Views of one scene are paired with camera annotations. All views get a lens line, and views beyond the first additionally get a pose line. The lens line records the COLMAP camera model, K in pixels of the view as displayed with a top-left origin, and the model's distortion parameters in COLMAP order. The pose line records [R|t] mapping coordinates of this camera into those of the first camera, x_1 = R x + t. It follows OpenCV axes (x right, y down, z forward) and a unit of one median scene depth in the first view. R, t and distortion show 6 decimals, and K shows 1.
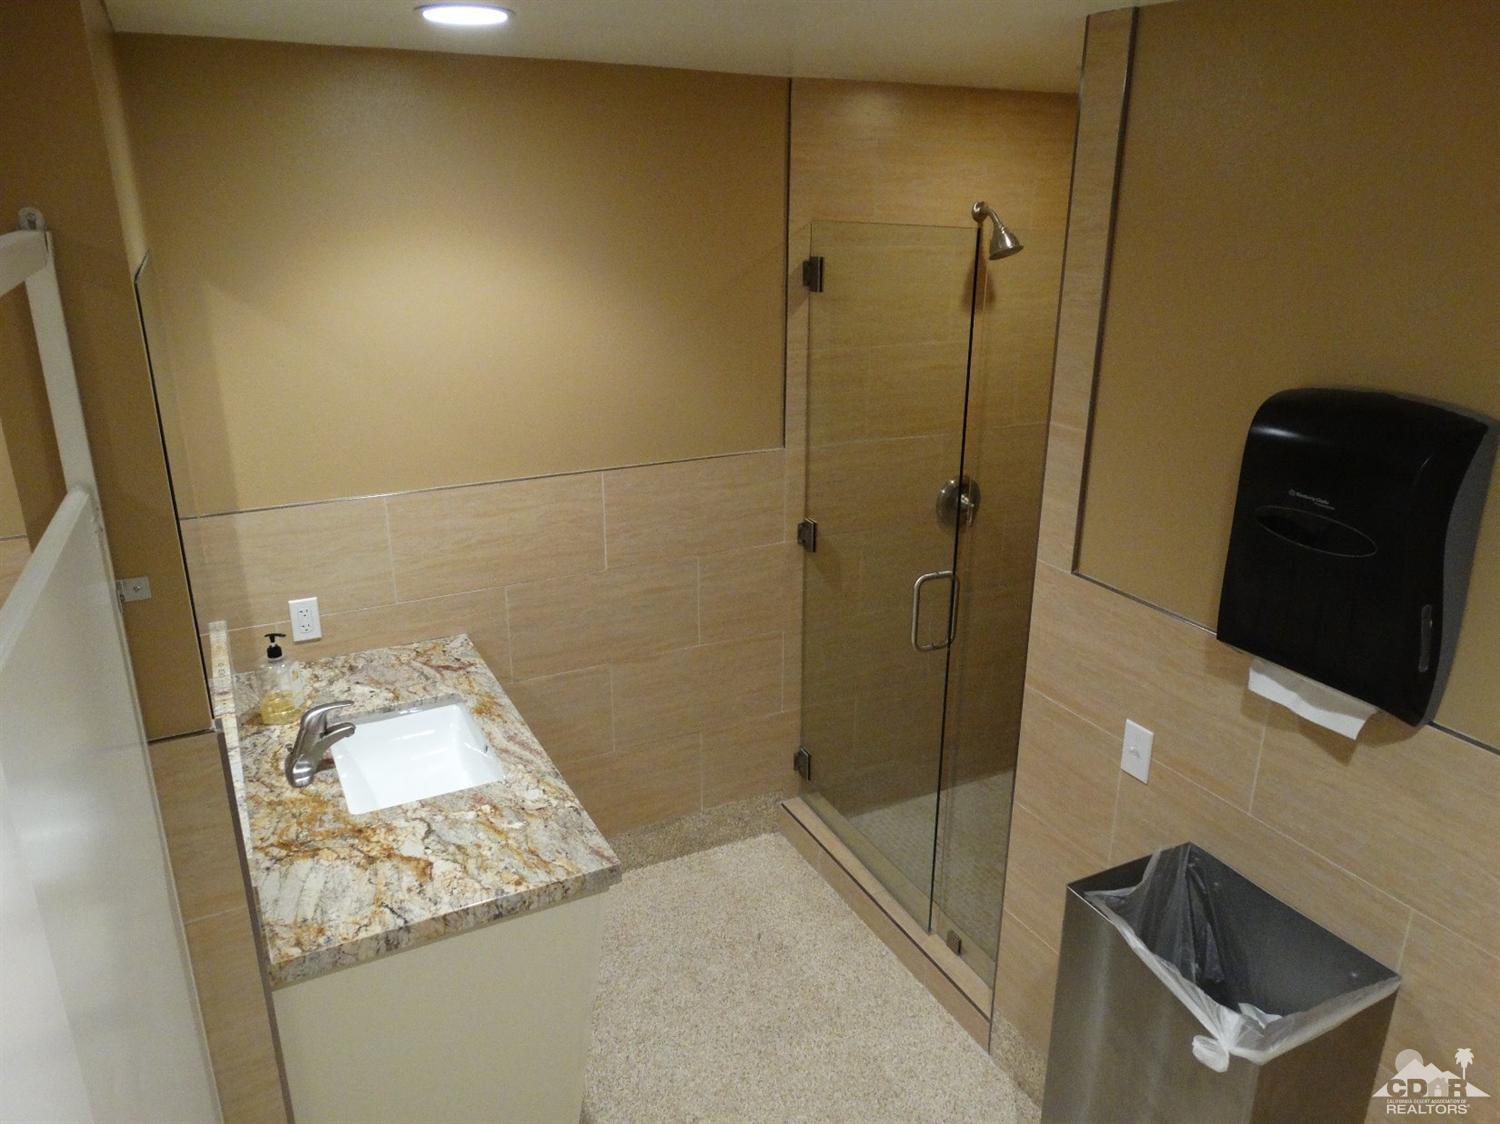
lens RADIAL K [[1057.4, 0, 756.8], [0, 1057.4, 562.9], [0, 0, 1]] dist [-0.002619, 0.009268]
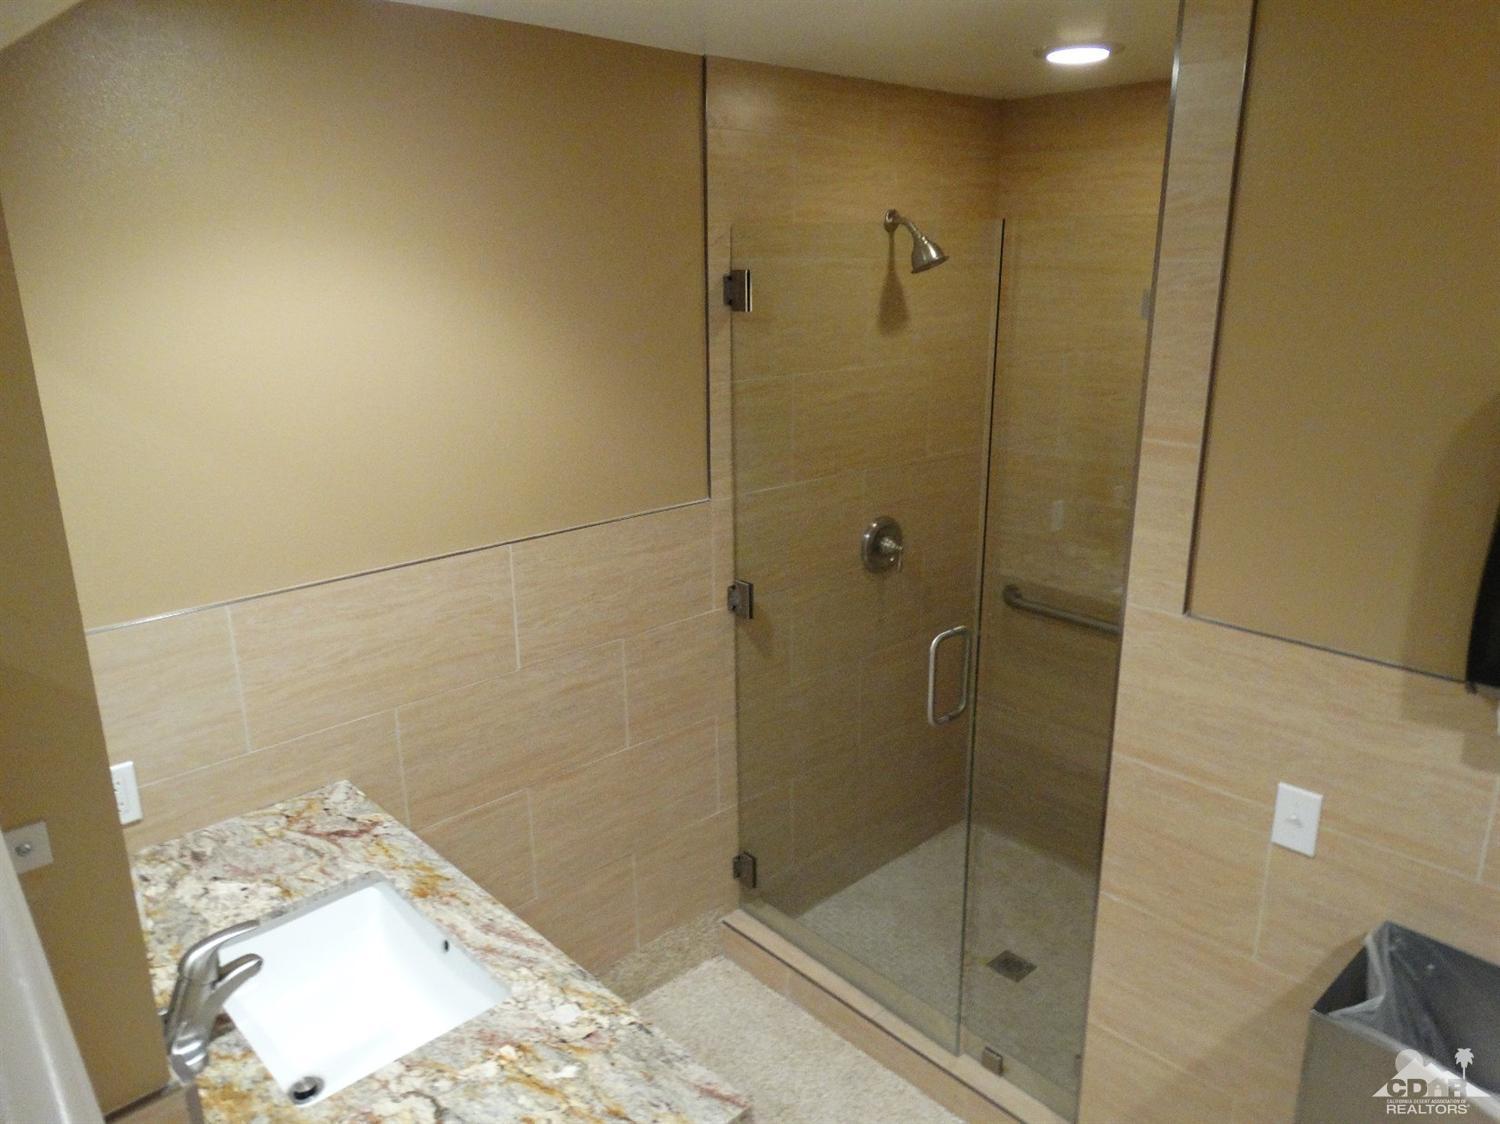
lens RADIAL K [[1057.4, 0, 756.8], [0, 1057.4, 562.9], [0, 0, 1]] dist [-0.002619, 0.009268]
pose [[0.959116, -0.088939, 0.268676, -0.191157], [0.101811, 0.994211, -0.034332, -0.029159], [-0.264067, 0.060283, 0.962619, 0.214223]]
